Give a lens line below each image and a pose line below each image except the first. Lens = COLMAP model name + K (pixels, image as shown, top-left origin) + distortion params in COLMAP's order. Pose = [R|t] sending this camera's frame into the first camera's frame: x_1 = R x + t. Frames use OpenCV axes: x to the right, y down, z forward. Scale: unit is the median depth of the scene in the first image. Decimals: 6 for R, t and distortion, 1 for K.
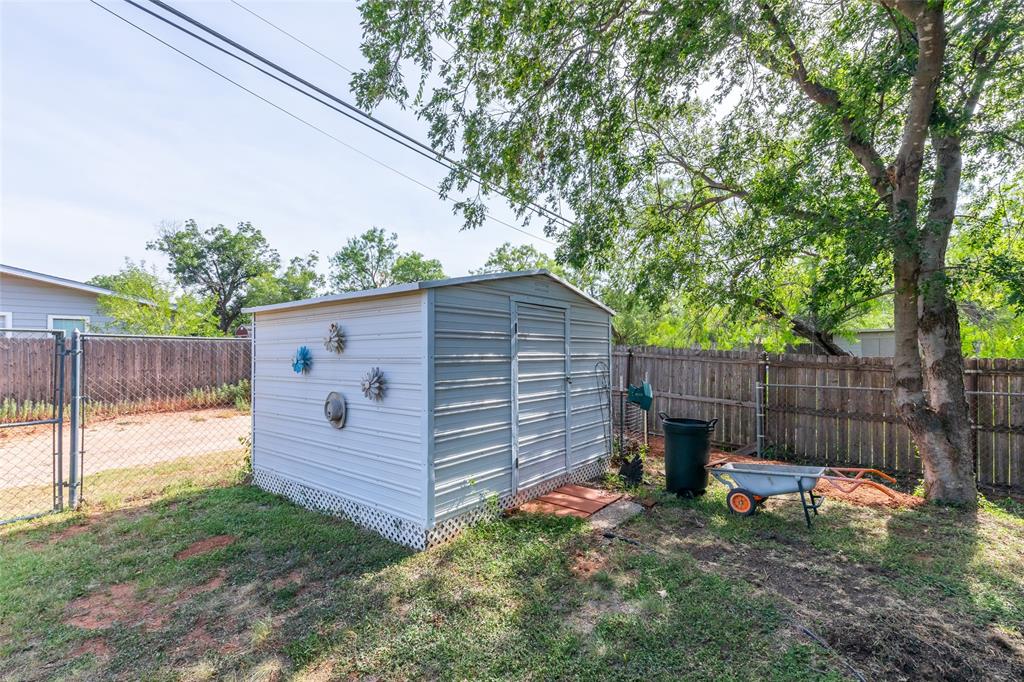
lens RADIAL K [[468.2, 0, 512.2], [0, 468.2, 344.0], [0, 0, 1]] dist [0.009144, -0.000611]
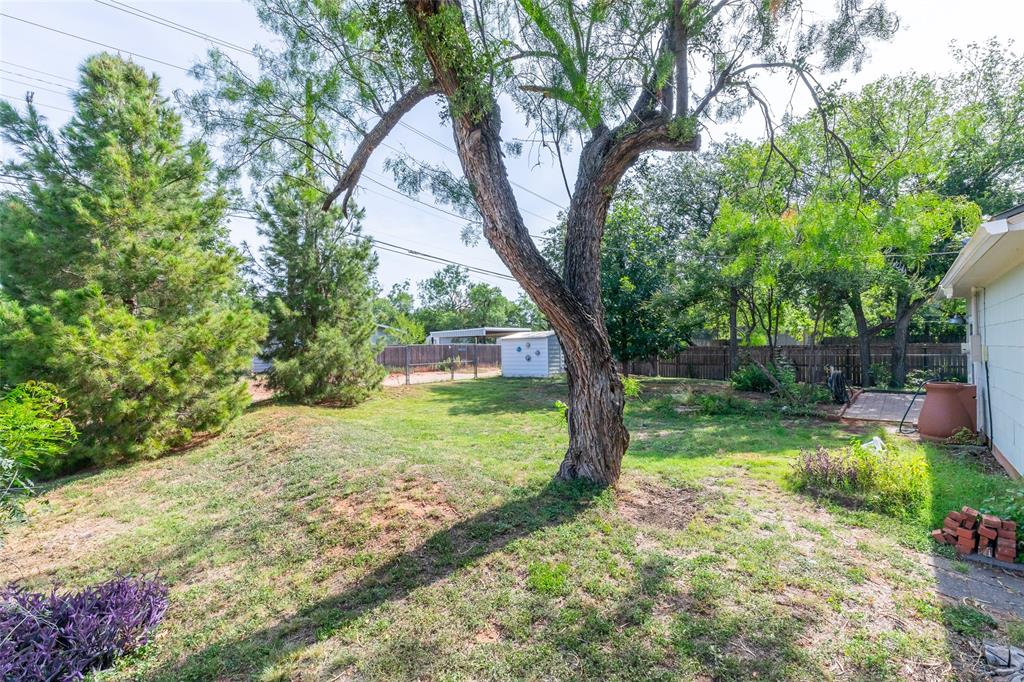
lens RADIAL K [[468.2, 0, 511.3], [0, 468.2, 342.8], [0, 0, 1]] dist [0.009144, -0.000611]
pose [[0.997857, -0.015906, -0.063469, -0.023115], [0.016236, 0.999857, 0.004688, -0.006657], [0.063385, -0.005708, 0.997973, -0.452790]]
